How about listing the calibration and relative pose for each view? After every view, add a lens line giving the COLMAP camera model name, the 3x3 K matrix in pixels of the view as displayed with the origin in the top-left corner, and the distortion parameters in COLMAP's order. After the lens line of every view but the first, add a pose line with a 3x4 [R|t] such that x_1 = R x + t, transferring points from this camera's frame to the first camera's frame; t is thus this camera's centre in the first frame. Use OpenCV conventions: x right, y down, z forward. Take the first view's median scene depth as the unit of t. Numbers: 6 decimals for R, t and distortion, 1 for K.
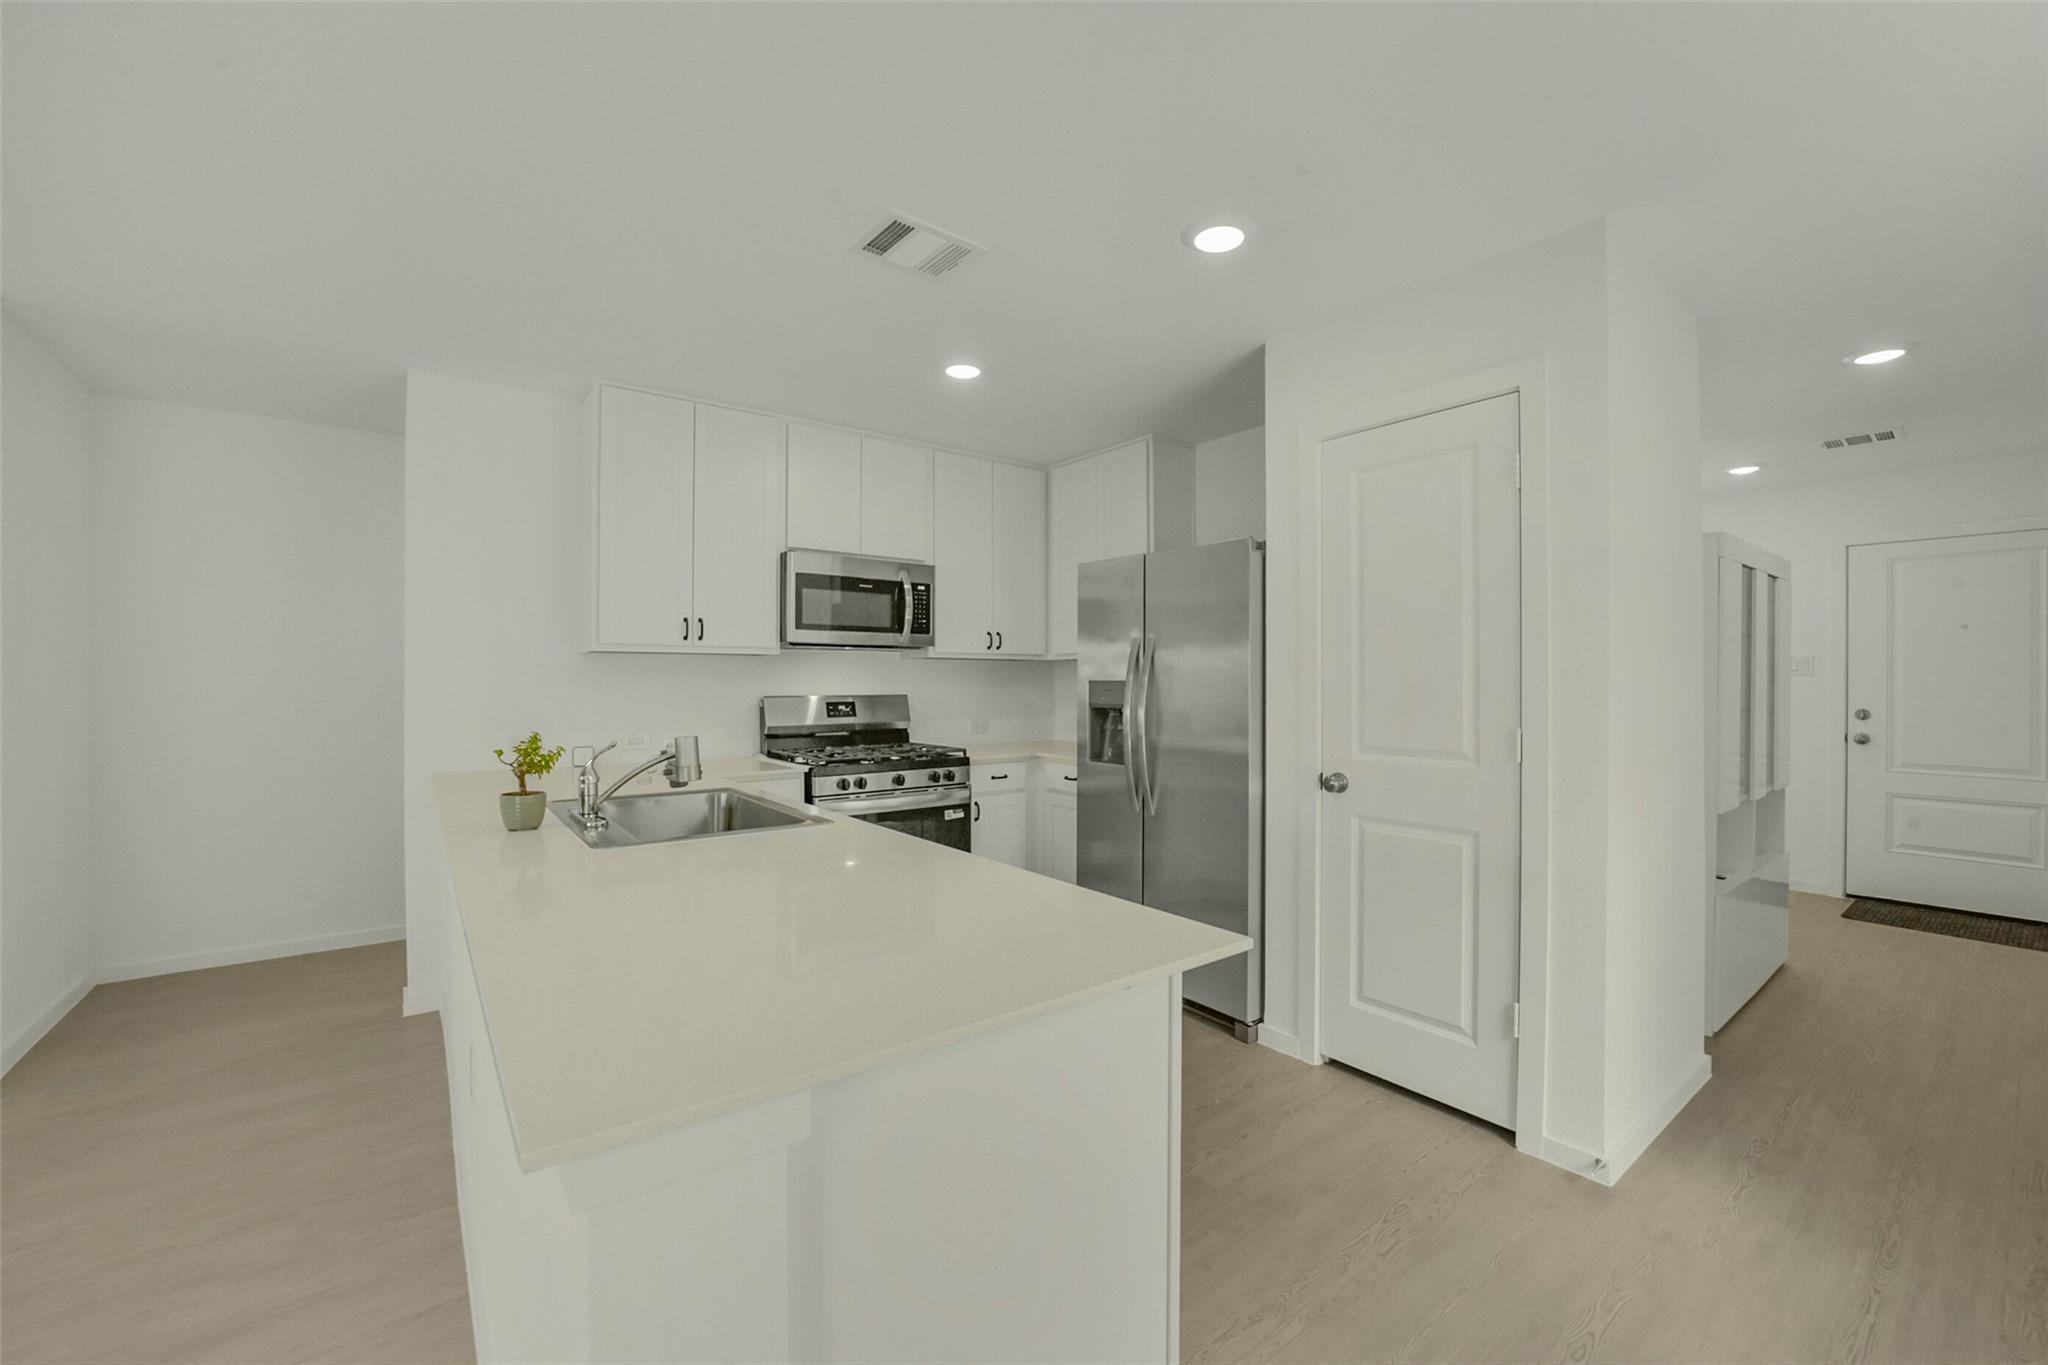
lens RADIAL K [[814.7, 0, 1032.3], [0, 814.7, 678.7], [0, 0, 1]] dist [-0.023309, 0.000357]
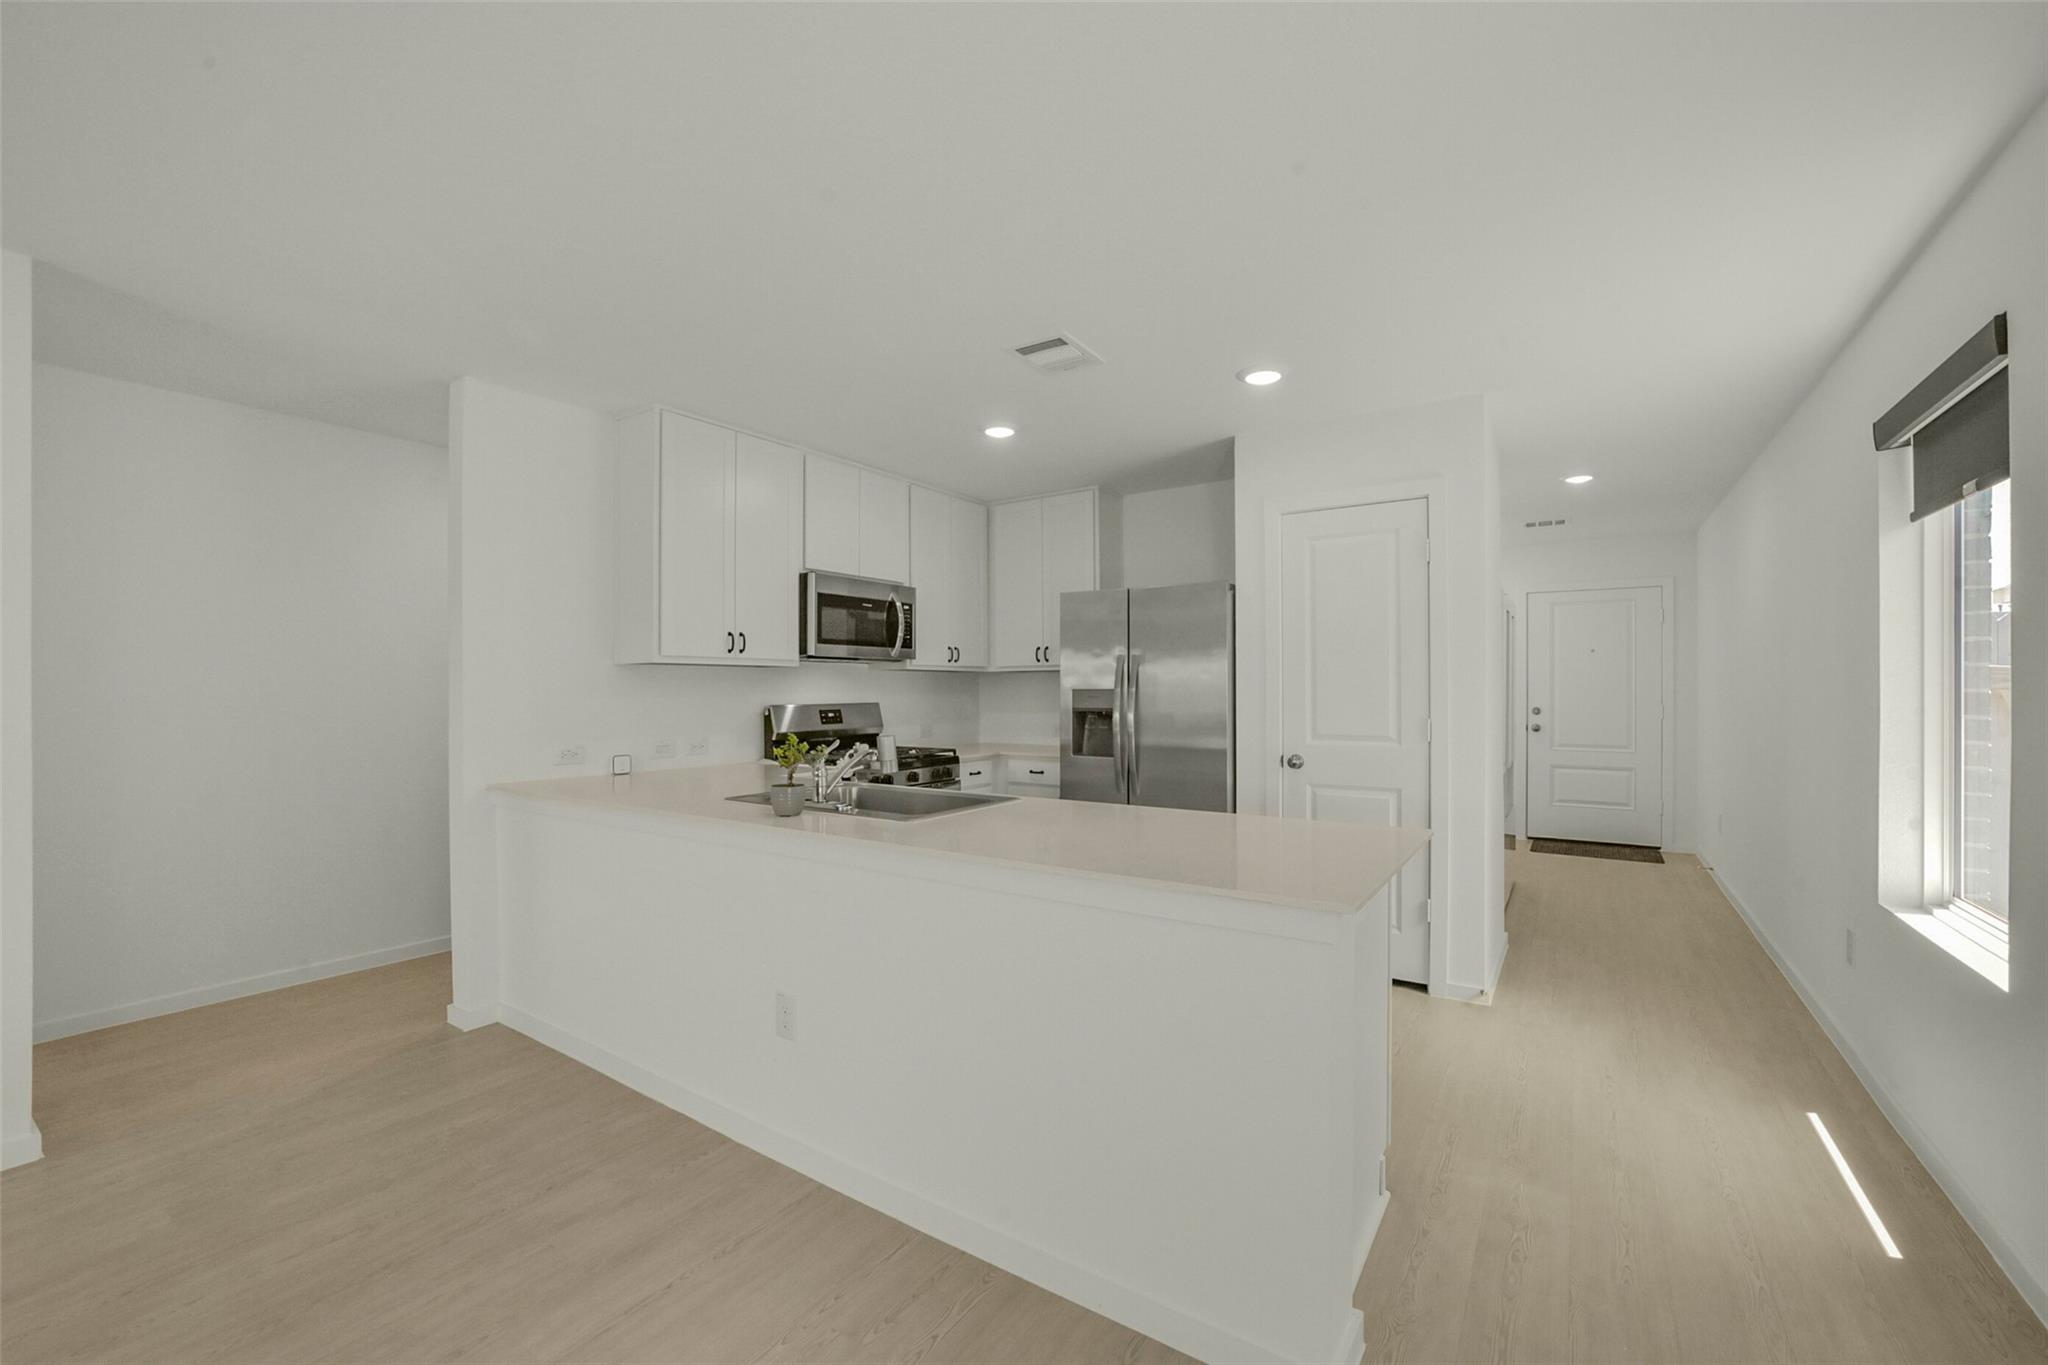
lens RADIAL K [[816.5, 0, 1028.2], [0, 816.5, 688.6], [0, 0, 1]] dist [-0.033556, 0.000195]
pose [[0.951186, -0.004028, 0.308591, -0.354517], [0.003767, 0.999992, 0.001442, -0.000559], [-0.308594, -0.000210, 0.951194, -0.132189]]
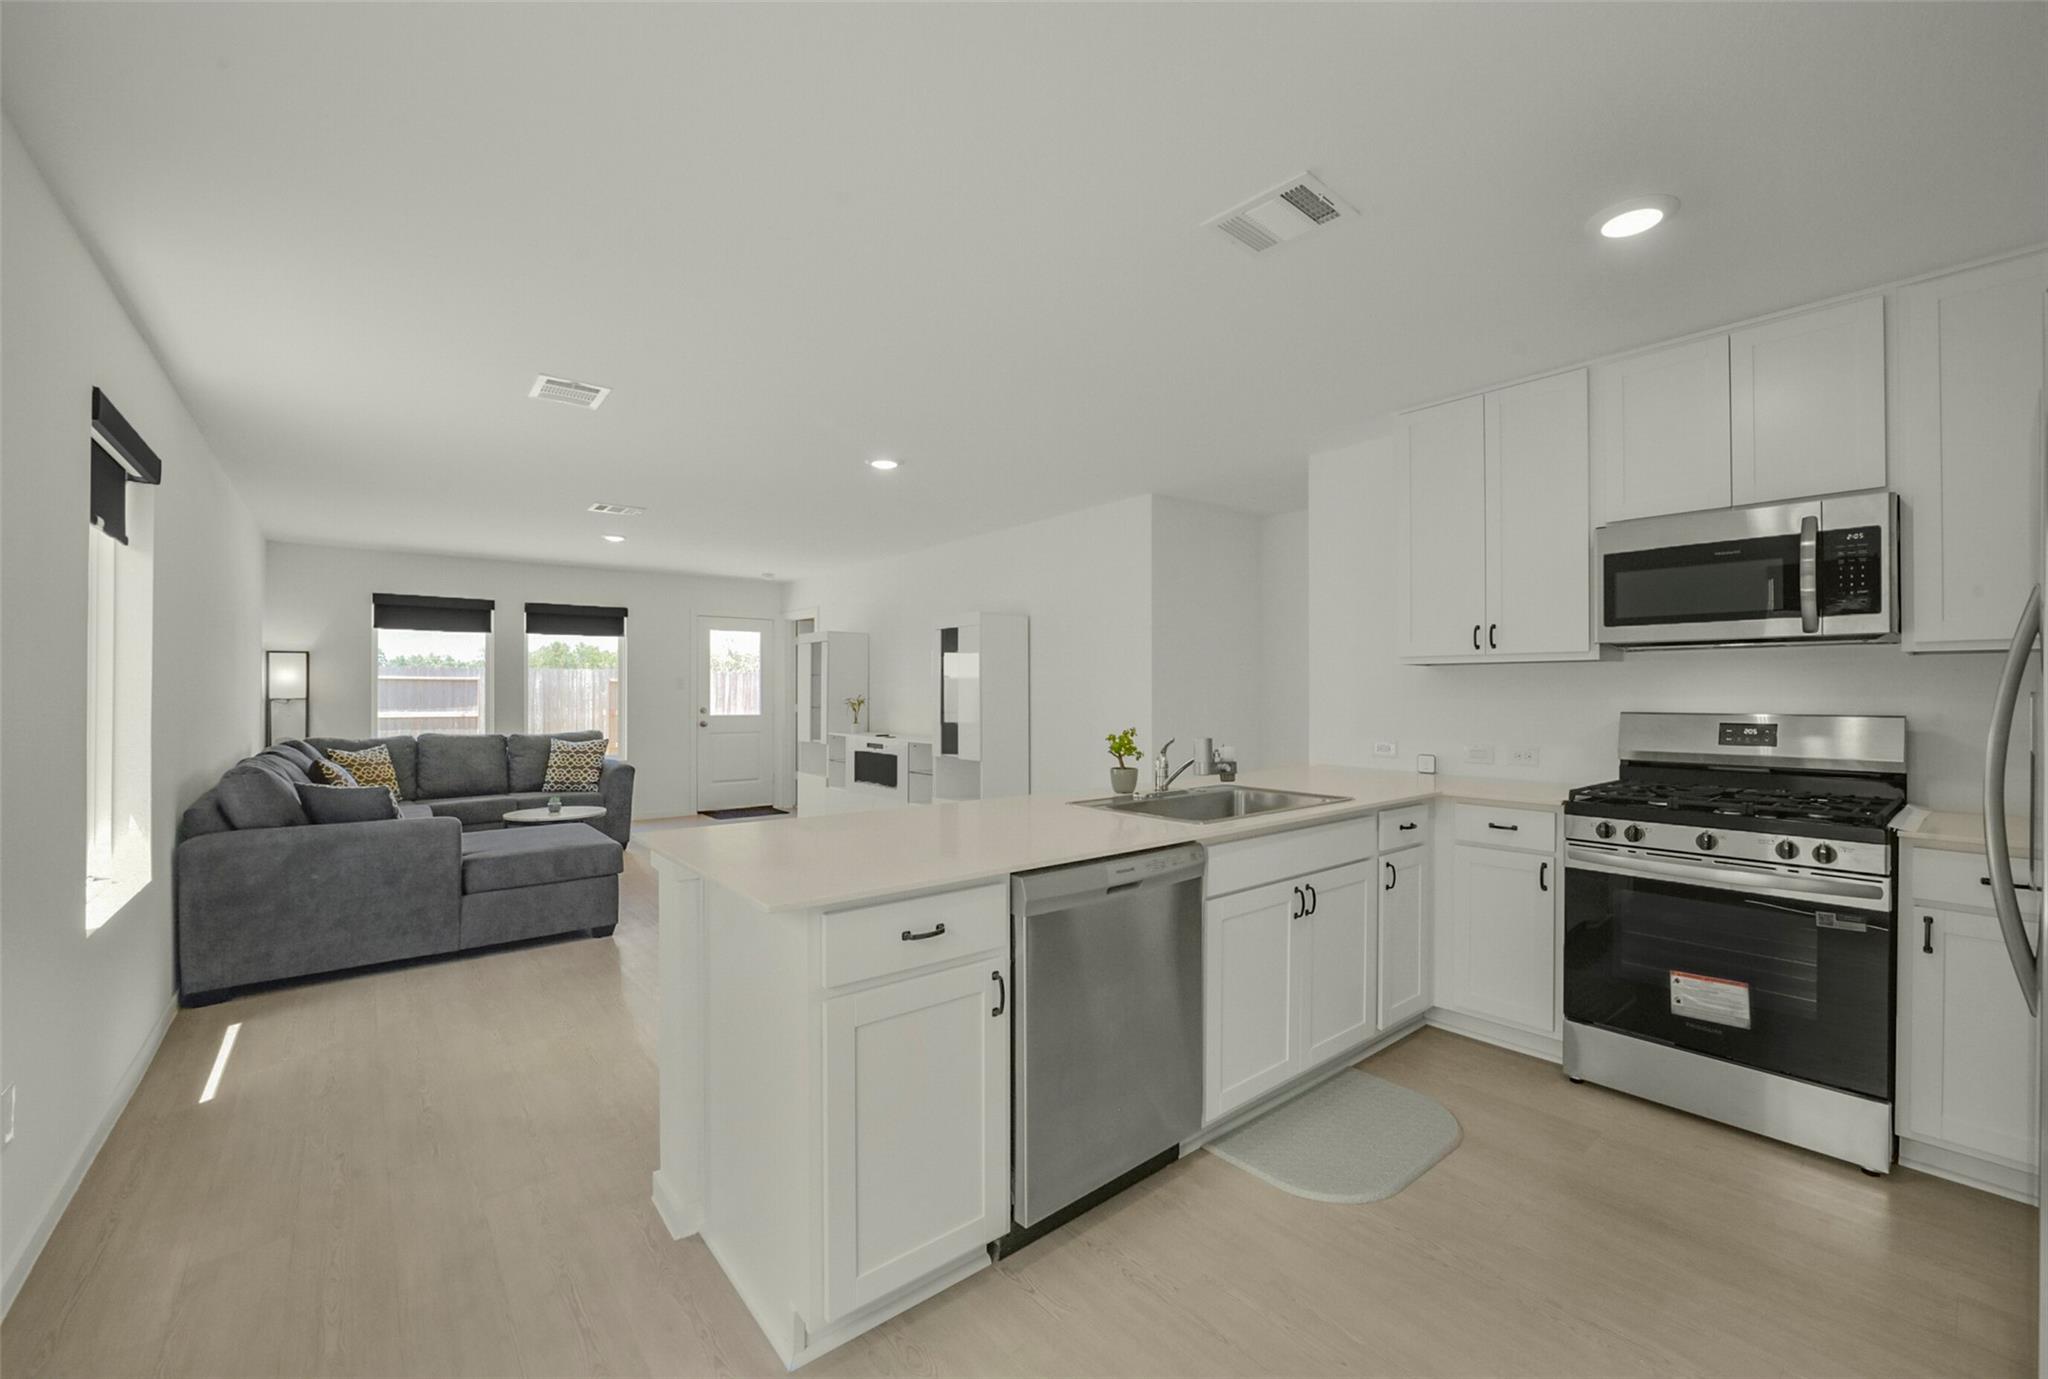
lens RADIAL K [[827.8, 0, 1034.3], [0, 827.8, 694.3], [0, 0, 1]] dist [-0.039060, 0.006400]
pose [[0.030672, 0.001184, -0.999529, 0.467912], [0.001858, 0.999998, 0.001241, 0.002199], [0.999528, -0.001895, 0.030669, 0.421333]]
